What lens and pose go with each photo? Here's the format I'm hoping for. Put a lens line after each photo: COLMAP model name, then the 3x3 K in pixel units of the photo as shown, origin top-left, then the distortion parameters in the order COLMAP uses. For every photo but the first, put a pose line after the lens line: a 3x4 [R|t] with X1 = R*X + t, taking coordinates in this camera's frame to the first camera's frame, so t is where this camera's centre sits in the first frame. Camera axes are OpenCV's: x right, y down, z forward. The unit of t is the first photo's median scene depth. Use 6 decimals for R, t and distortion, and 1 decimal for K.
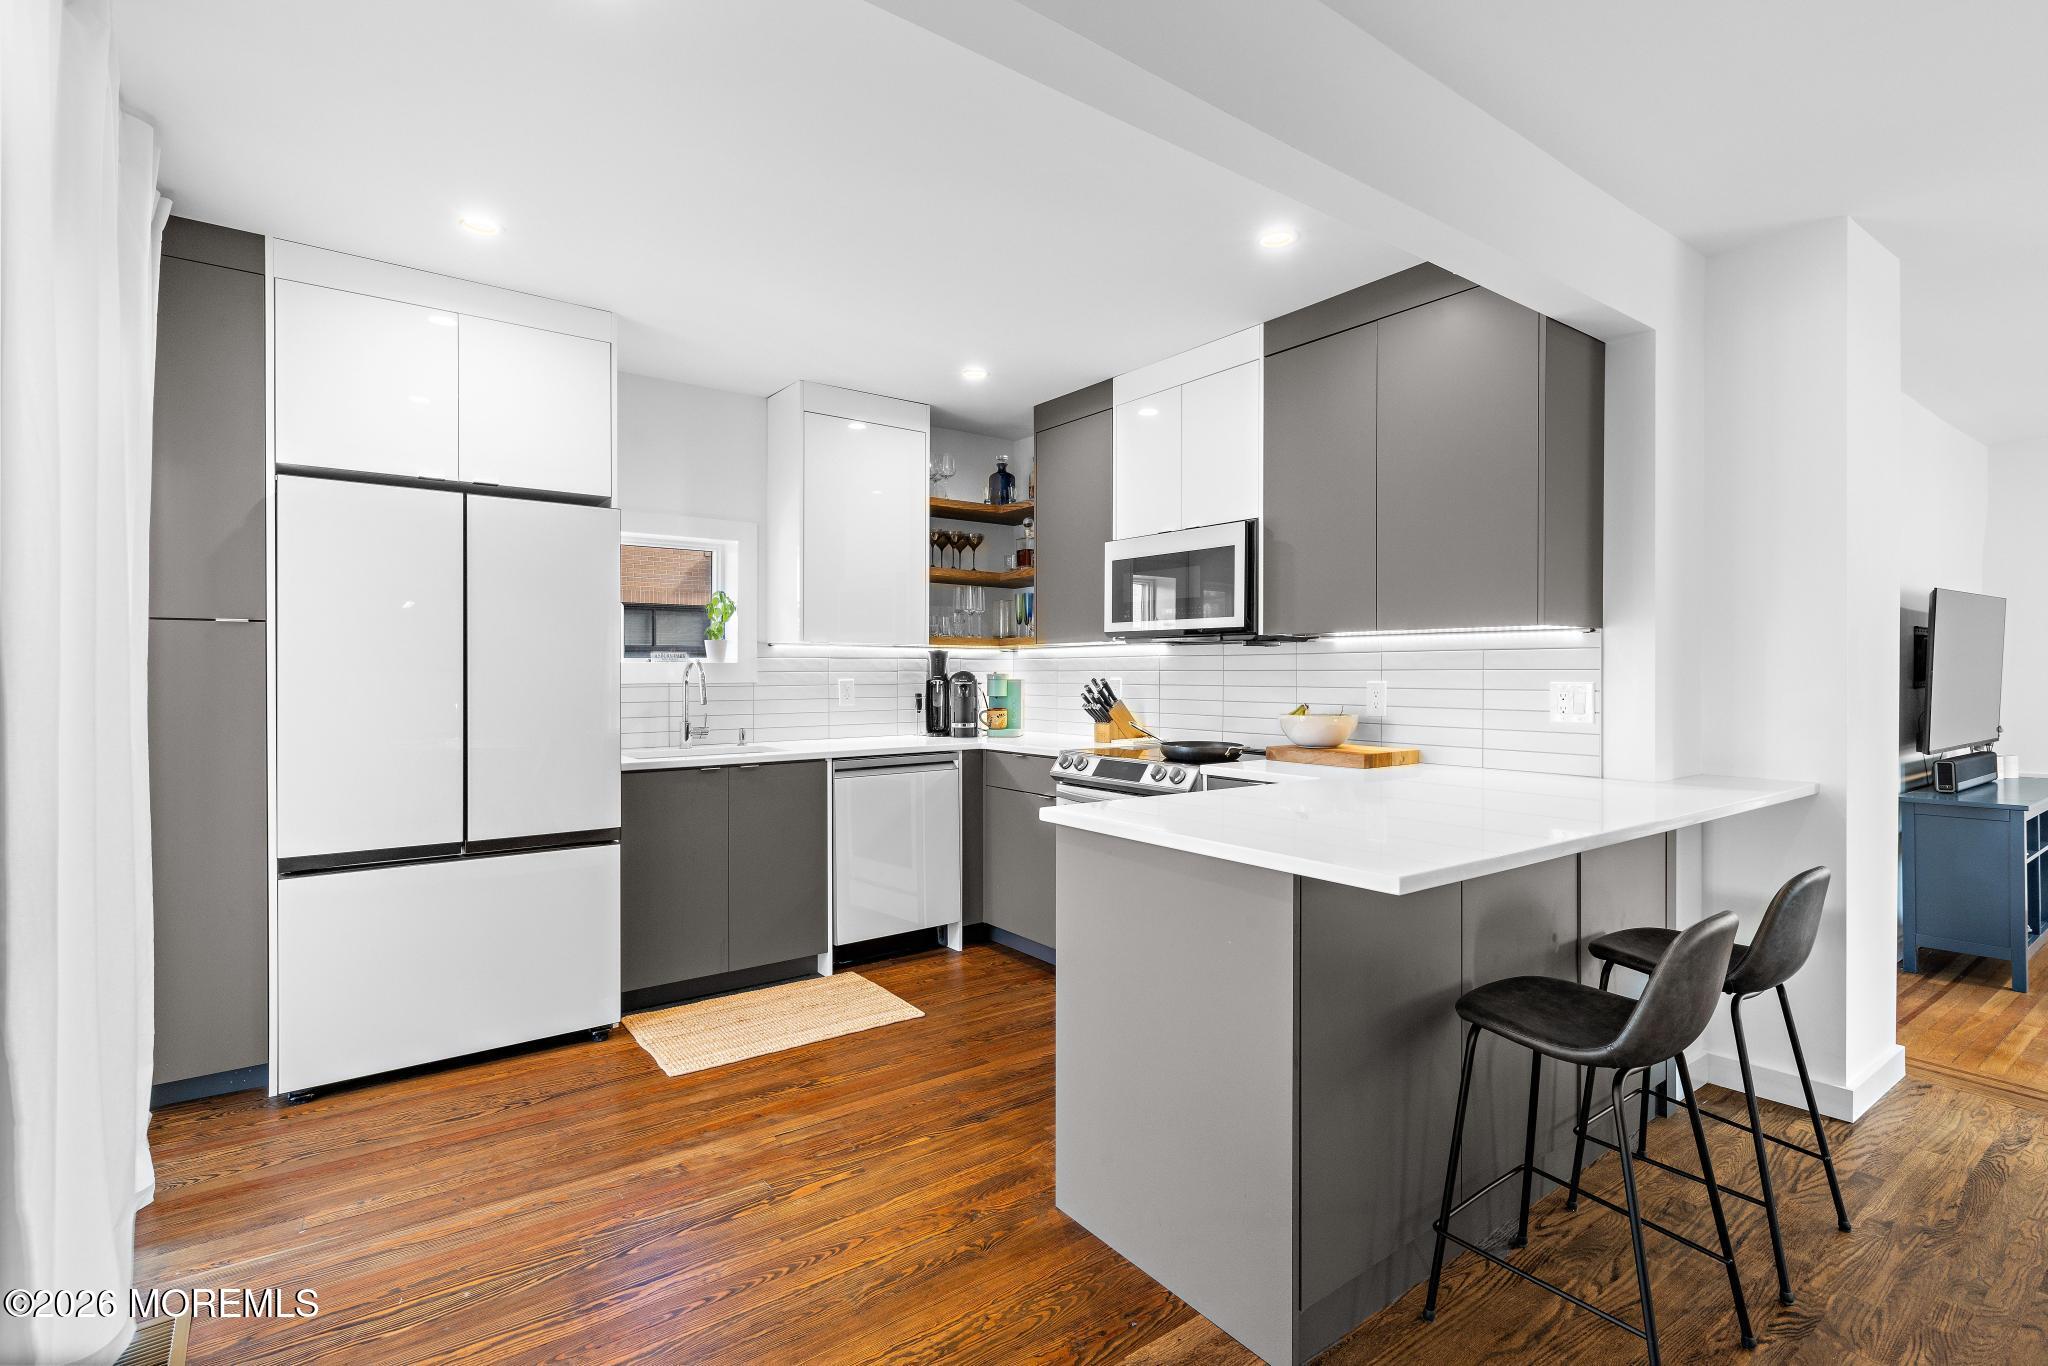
lens RADIAL K [[958.2, 0, 1023.9], [0, 958.2, 674.0], [0, 0, 1]] dist [0.001630, 0.000064]
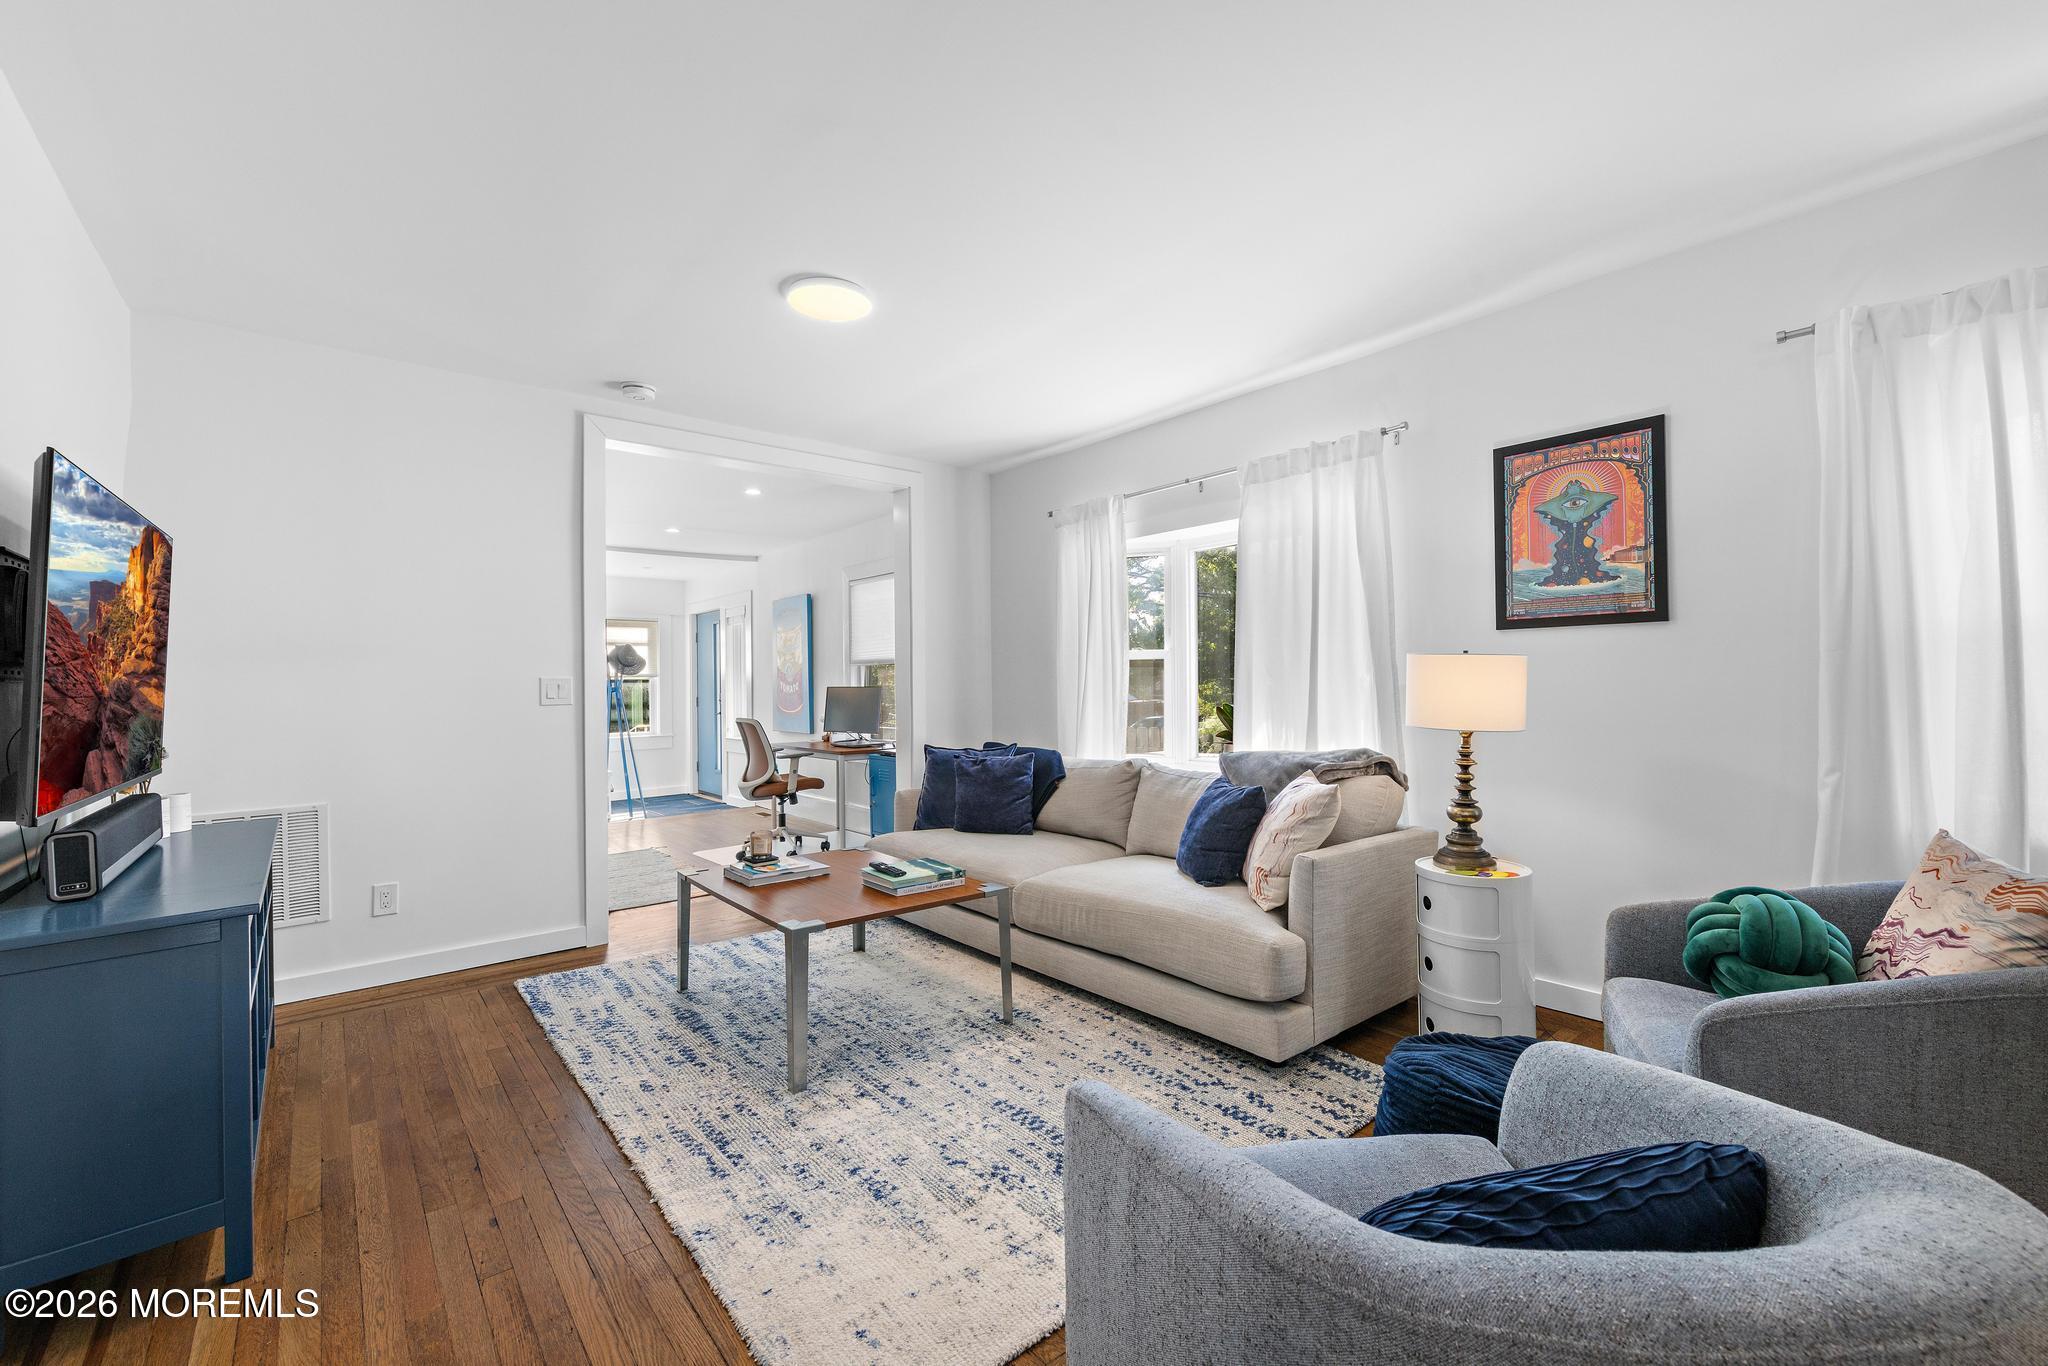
lens RADIAL K [[833.1, 0, 1037.3], [0, 833.1, 676.7], [0, 0, 1]] dist [0.006924, -0.001116]
pose [[-0.065858, 0.011357, 0.997764, 0.579088], [0.015147, 0.999831, -0.010381, 0.029715], [-0.997714, 0.014430, -0.066019, 0.619296]]
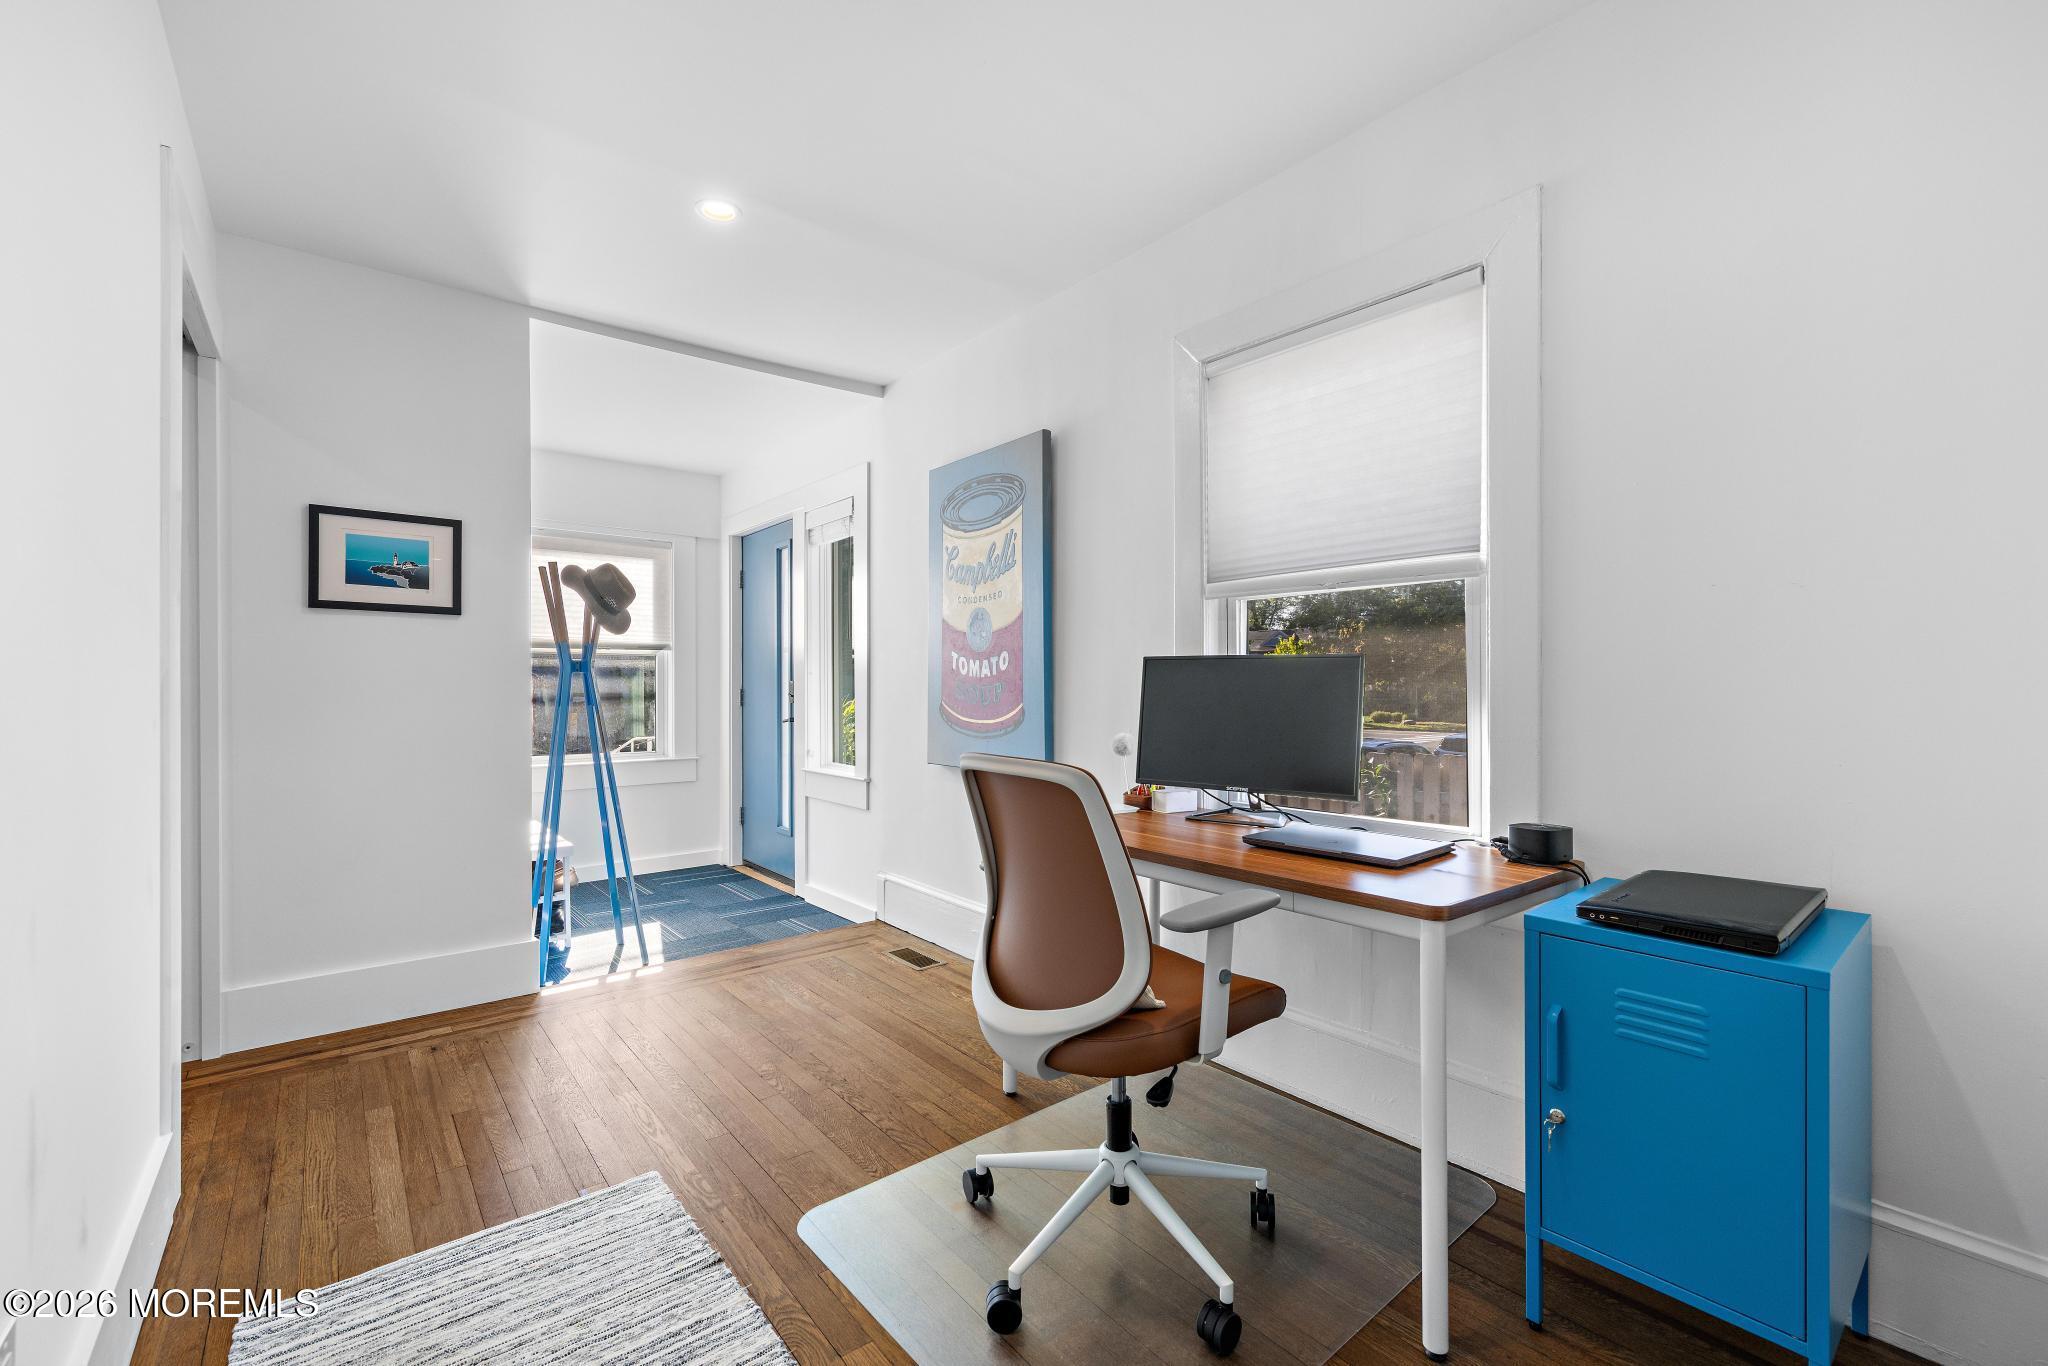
lens RADIAL K [[829.9, 0, 1012.7], [0, 829.9, 681.8], [0, 0, 1]] dist [0.003404, -0.001383]
pose [[-0.032391, -0.003356, 0.999470, 1.774687], [0.000664, 0.999994, 0.003379, 0.039848], [-0.999475, 0.000773, -0.032389, 1.074771]]
